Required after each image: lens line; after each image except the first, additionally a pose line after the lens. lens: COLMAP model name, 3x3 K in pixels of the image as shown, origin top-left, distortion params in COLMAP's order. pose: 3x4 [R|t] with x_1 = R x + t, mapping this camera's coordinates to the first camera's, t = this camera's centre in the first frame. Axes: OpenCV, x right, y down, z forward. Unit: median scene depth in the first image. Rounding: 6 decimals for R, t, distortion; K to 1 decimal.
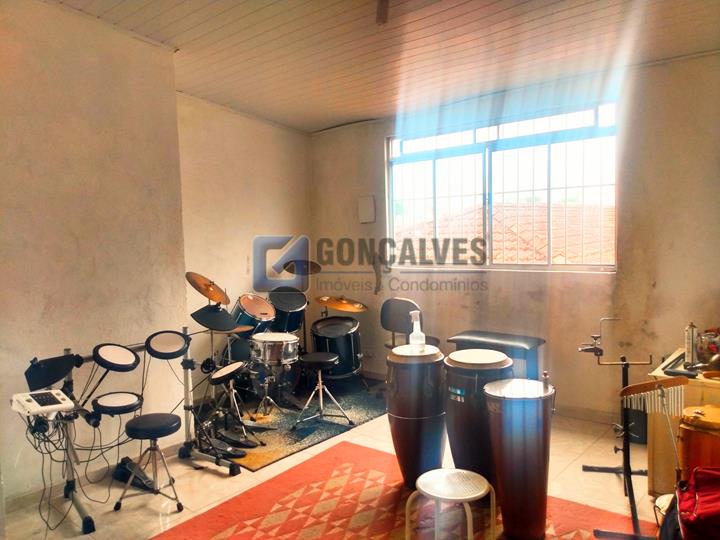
lens RADIAL K [[566.4, 0, 361.9], [0, 566.4, 269.4], [0, 0, 1]] dist [0.004203, 0.007591]
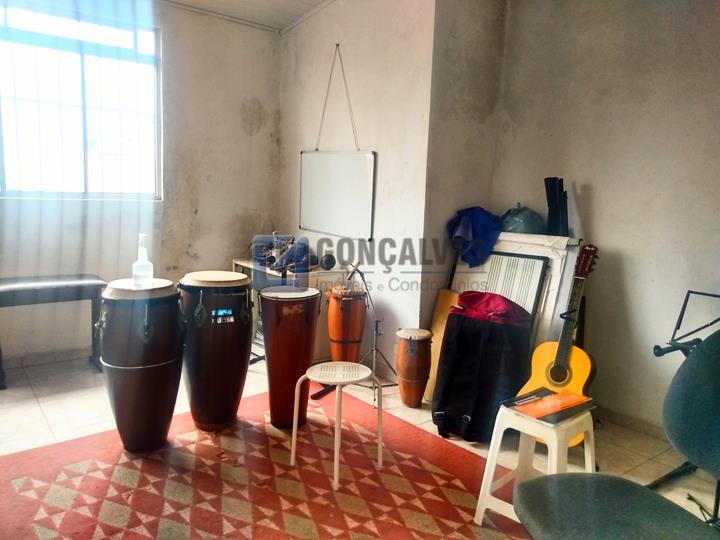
lens RADIAL K [[566.4, 0, 361.9], [0, 566.4, 271.1], [0, 0, 1]] dist [0.004203, 0.007591]
pose [[0.187807, -0.093708, 0.977726, -0.614656], [0.027706, 0.995548, 0.090094, 0.059873], [-0.981815, 0.010168, 0.189567, 0.523484]]
